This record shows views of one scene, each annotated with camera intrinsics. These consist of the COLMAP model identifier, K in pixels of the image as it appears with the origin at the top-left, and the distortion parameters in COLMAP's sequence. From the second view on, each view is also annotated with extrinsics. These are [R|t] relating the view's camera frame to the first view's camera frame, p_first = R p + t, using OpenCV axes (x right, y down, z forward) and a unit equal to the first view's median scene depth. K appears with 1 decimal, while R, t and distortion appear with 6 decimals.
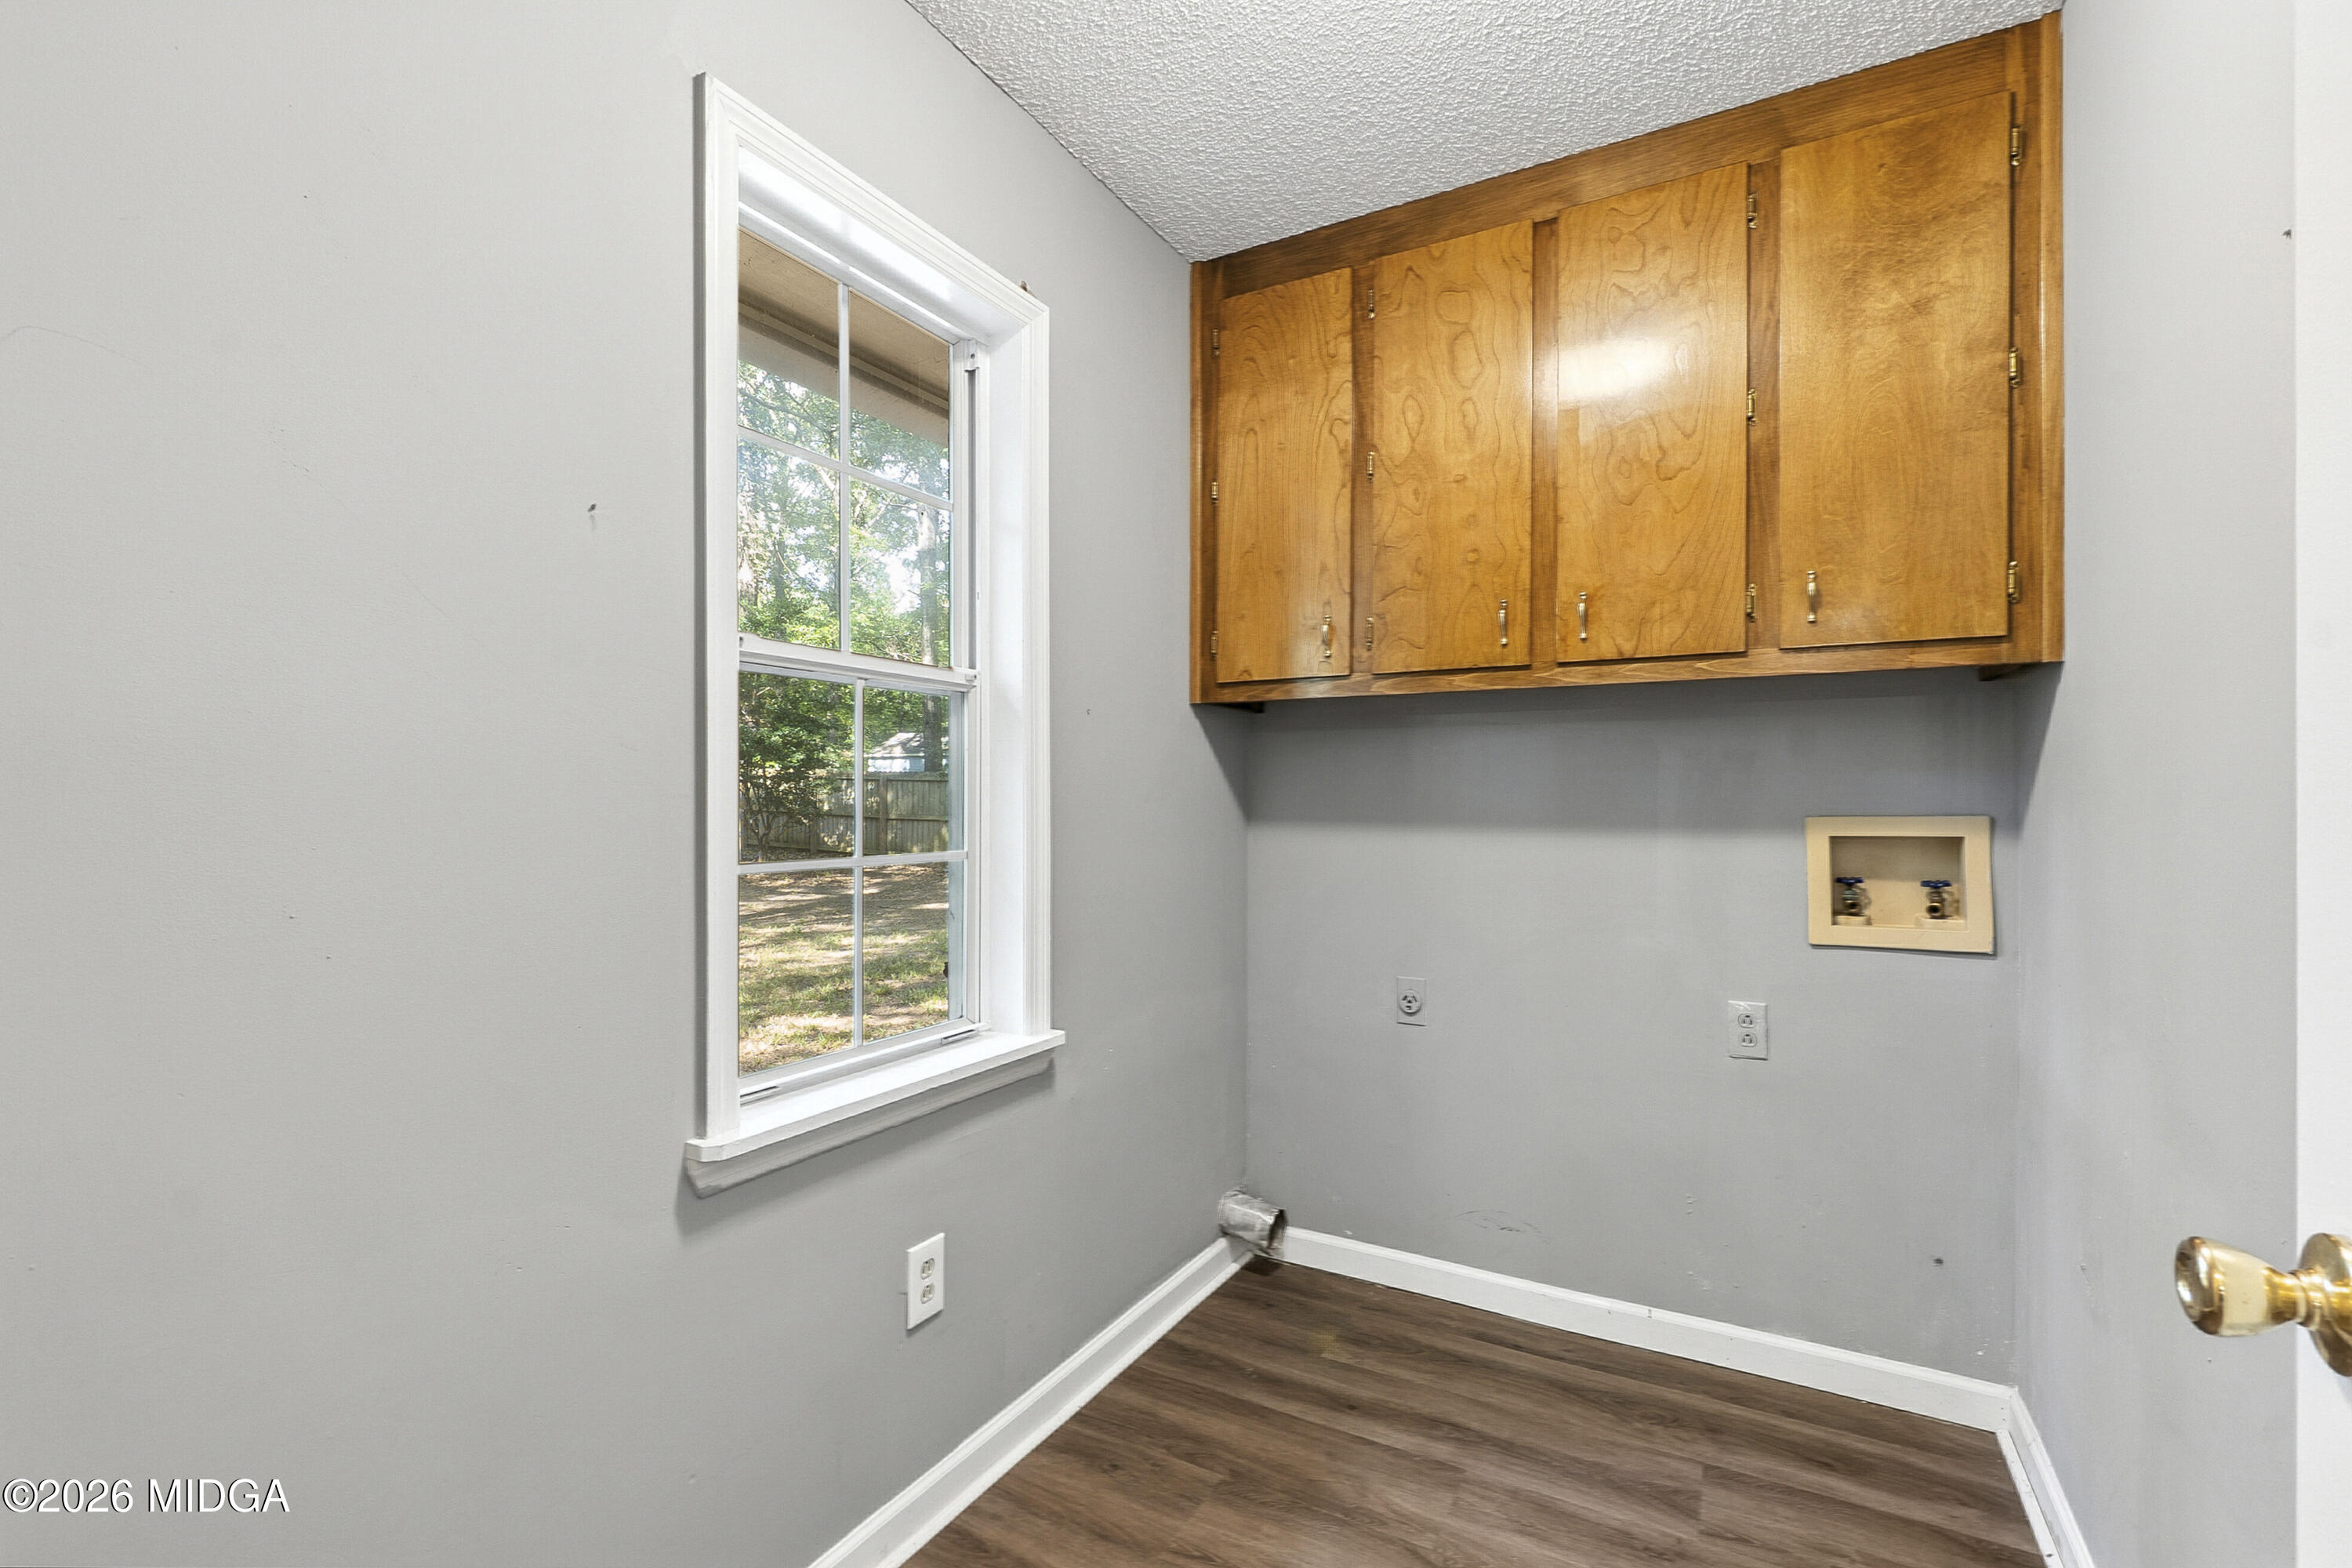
lens RADIAL K [[1043.0, 0, 1175.7], [0, 1043.0, 788.6], [0, 0, 1]] dist [-0.003405, 0.000857]
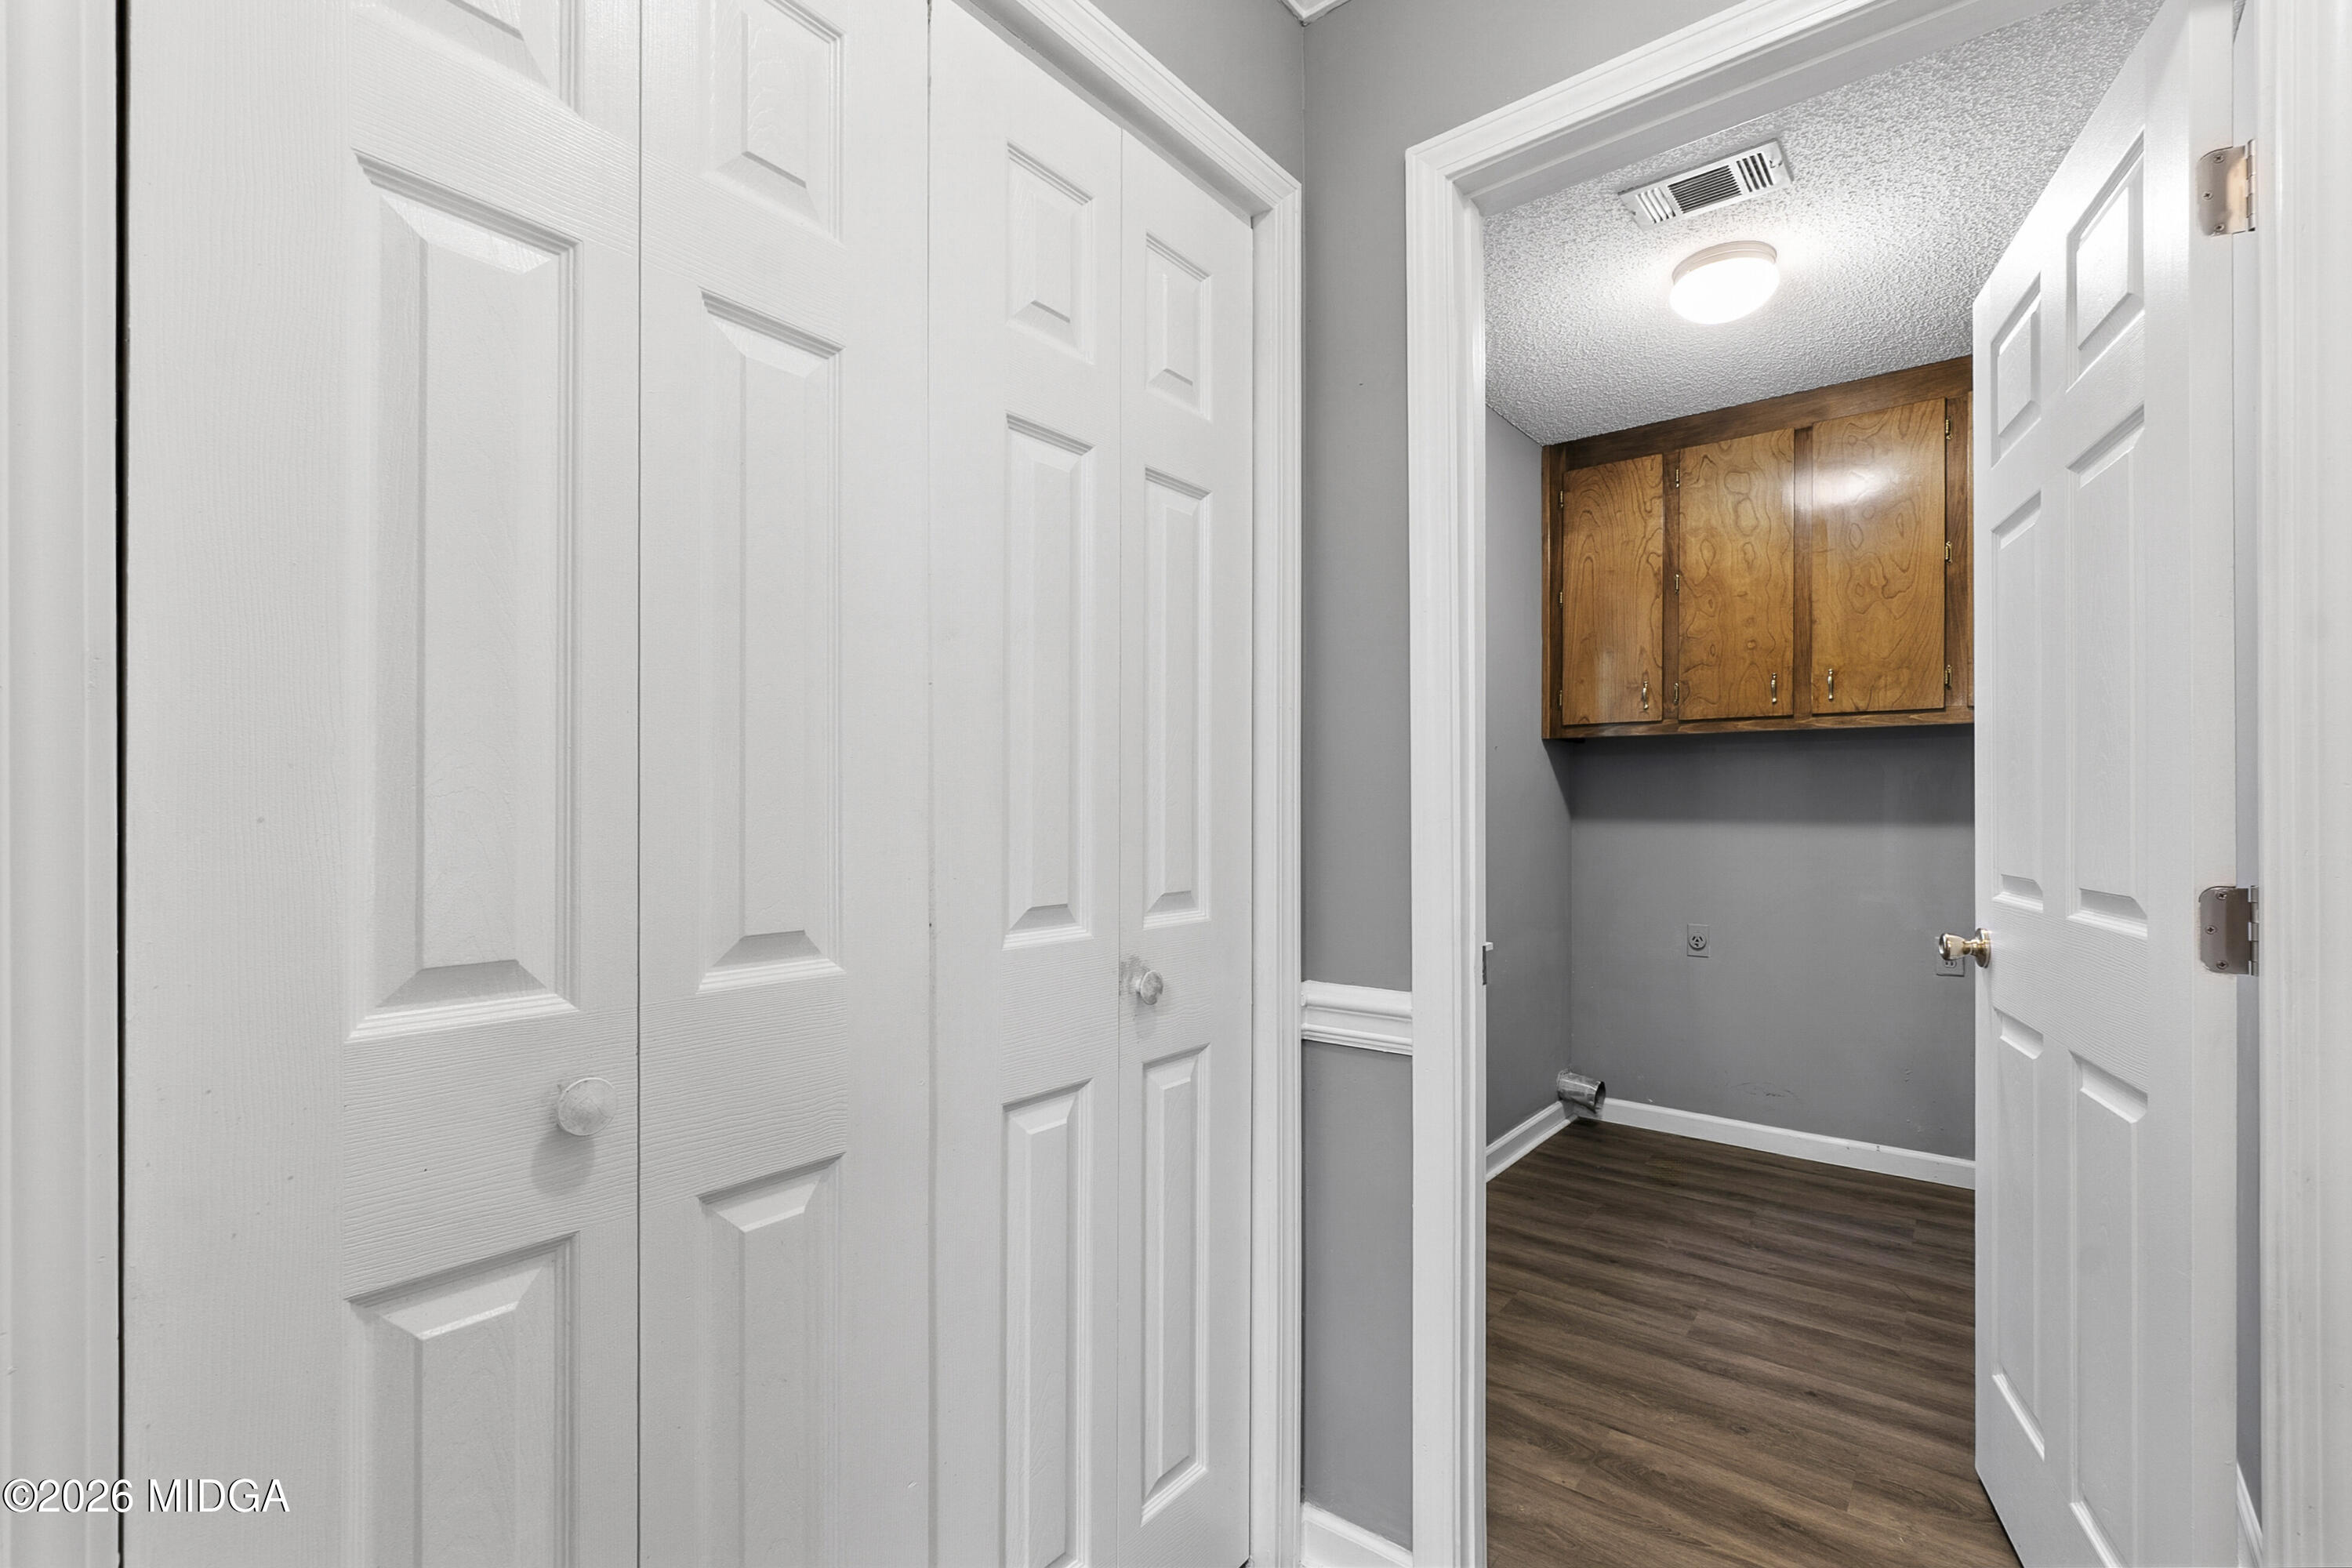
lens RADIAL K [[1043.0, 0, 1174.0], [0, 1043.0, 795.6], [0, 0, 1]] dist [-0.003405, 0.000857]
pose [[0.987615, -0.000831, -0.156897, -0.307909], [0.000470, 0.999997, -0.002343, 0.003752], [0.156899, 0.002240, 0.987612, -0.636680]]
